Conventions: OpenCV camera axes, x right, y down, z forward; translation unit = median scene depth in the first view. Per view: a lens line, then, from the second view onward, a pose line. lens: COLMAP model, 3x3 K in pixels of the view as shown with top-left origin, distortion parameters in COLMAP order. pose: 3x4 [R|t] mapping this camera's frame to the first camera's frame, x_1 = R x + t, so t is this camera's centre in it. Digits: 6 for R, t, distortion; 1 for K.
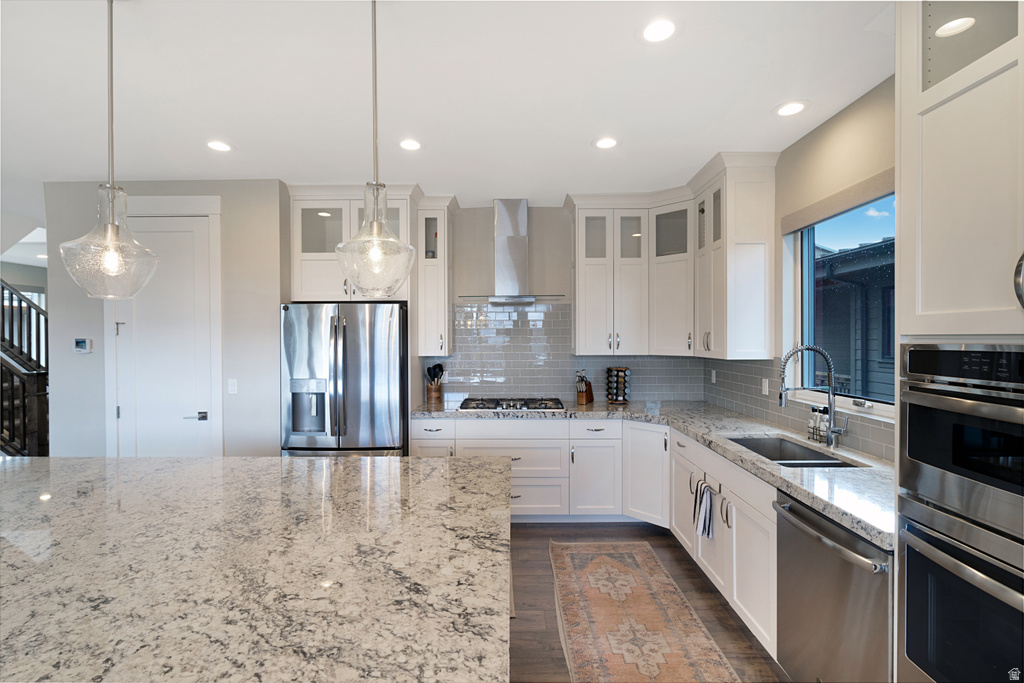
lens RADIAL K [[465.0, 0, 514.0], [0, 465.0, 334.9], [0, 0, 1]] dist [-0.005151, -0.000113]
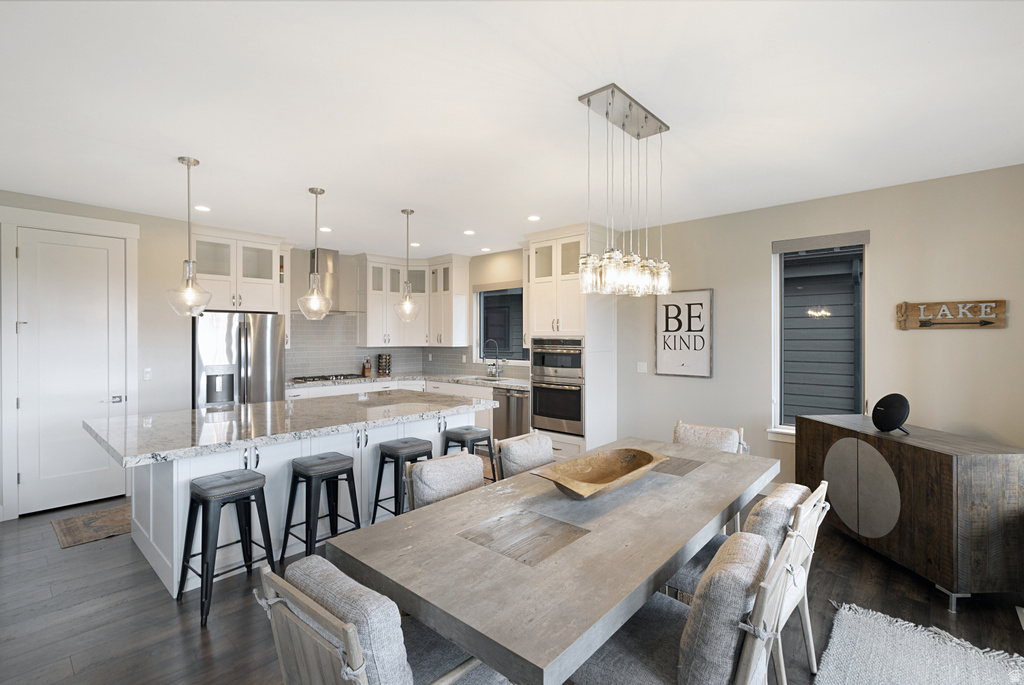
lens RADIAL K [[465.0, 0, 514.0], [0, 465.0, 335.9], [0, 0, 1]] dist [-0.005151, -0.000113]
pose [[0.668204, 0.003112, 0.743972, -0.862937], [-0.004396, 0.999990, -0.000235, 0.000717], [-0.743965, -0.003113, 0.668211, -0.601876]]
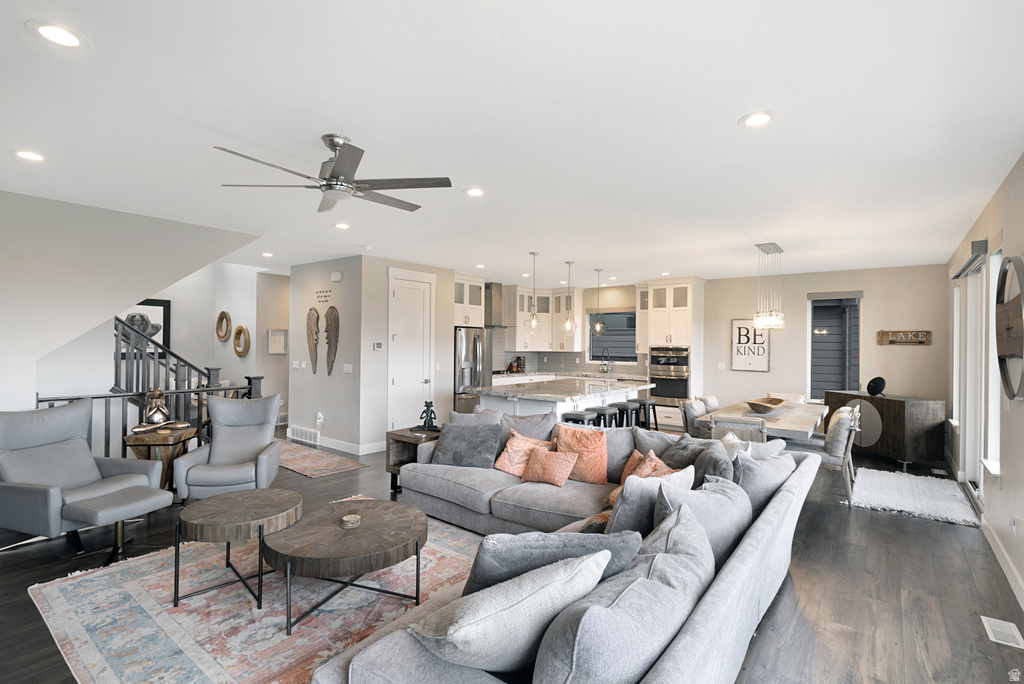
lens RADIAL K [[476.0, 0, 516.2], [0, 476.0, 341.6], [0, 0, 1]] dist [0.000732, 0.000294]
pose [[0.610020, 0.012882, 0.792282, -2.029847], [-0.017171, 0.999848, -0.003035, 0.000883], [-0.792200, -0.011753, 0.610148, -0.565565]]
